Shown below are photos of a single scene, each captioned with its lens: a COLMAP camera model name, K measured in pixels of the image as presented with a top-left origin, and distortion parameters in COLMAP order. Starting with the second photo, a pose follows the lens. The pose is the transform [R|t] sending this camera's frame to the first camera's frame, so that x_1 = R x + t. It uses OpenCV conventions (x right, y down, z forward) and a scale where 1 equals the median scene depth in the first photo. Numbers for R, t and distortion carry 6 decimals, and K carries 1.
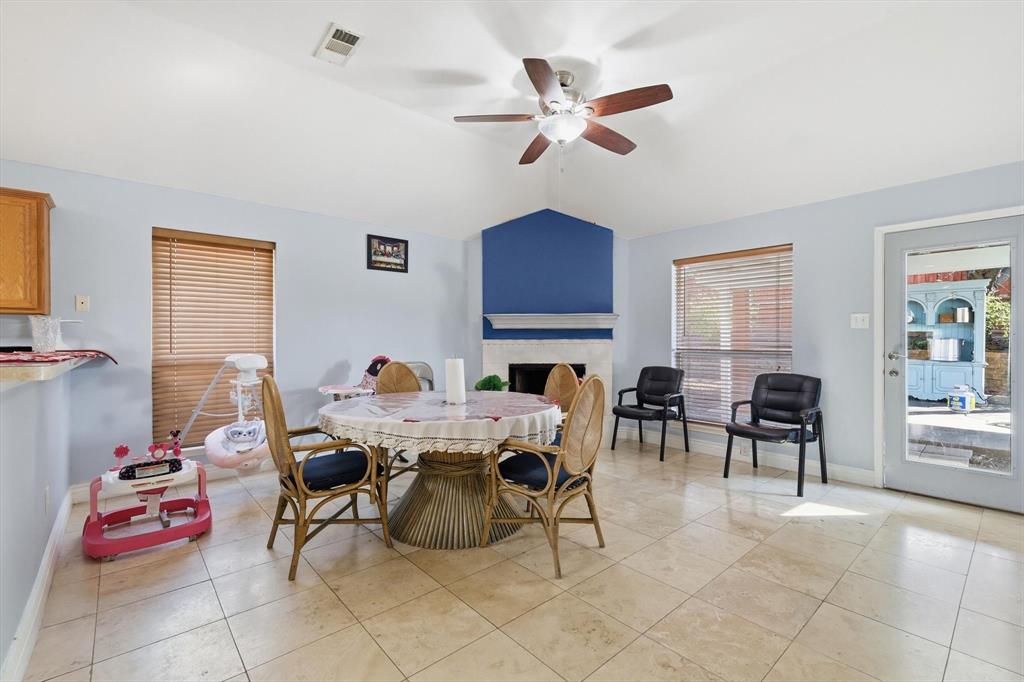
lens RADIAL K [[439.3, 0, 507.6], [0, 439.3, 340.2], [0, 0, 1]] dist [-0.000508, -0.000054]
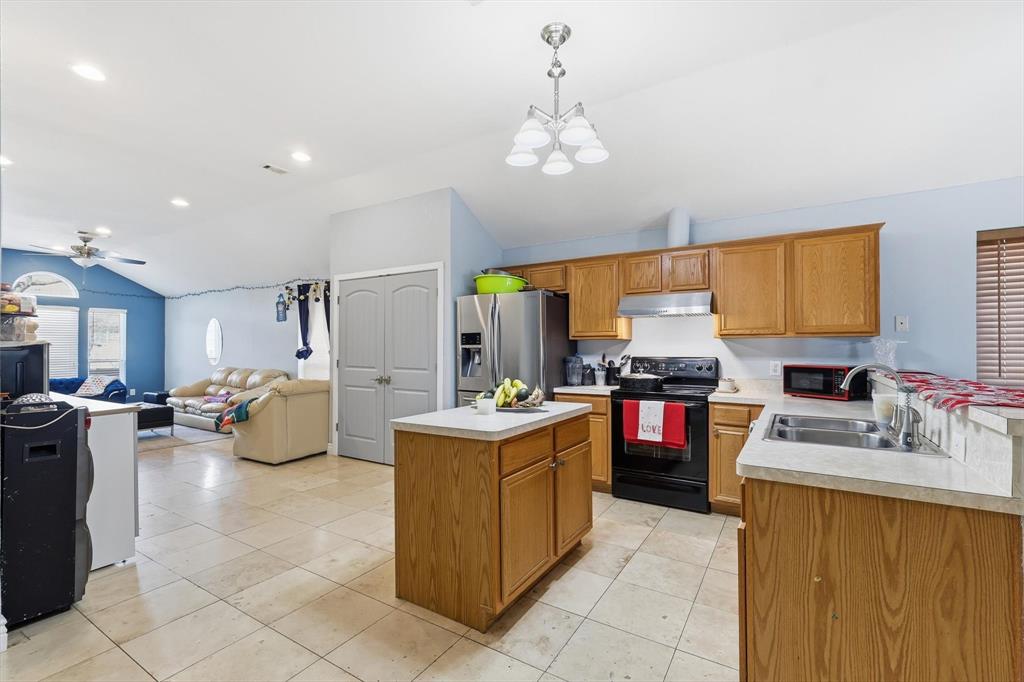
lens RADIAL K [[453.3, 0, 518.4], [0, 453.3, 347.6], [0, 0, 1]] dist [0.003388, -0.000633]
pose [[0.291429, 0.000721, -0.956592, -0.198006], [-0.003361, 0.999994, -0.000270, -0.022417], [0.956587, 0.003294, 0.291430, -0.123369]]
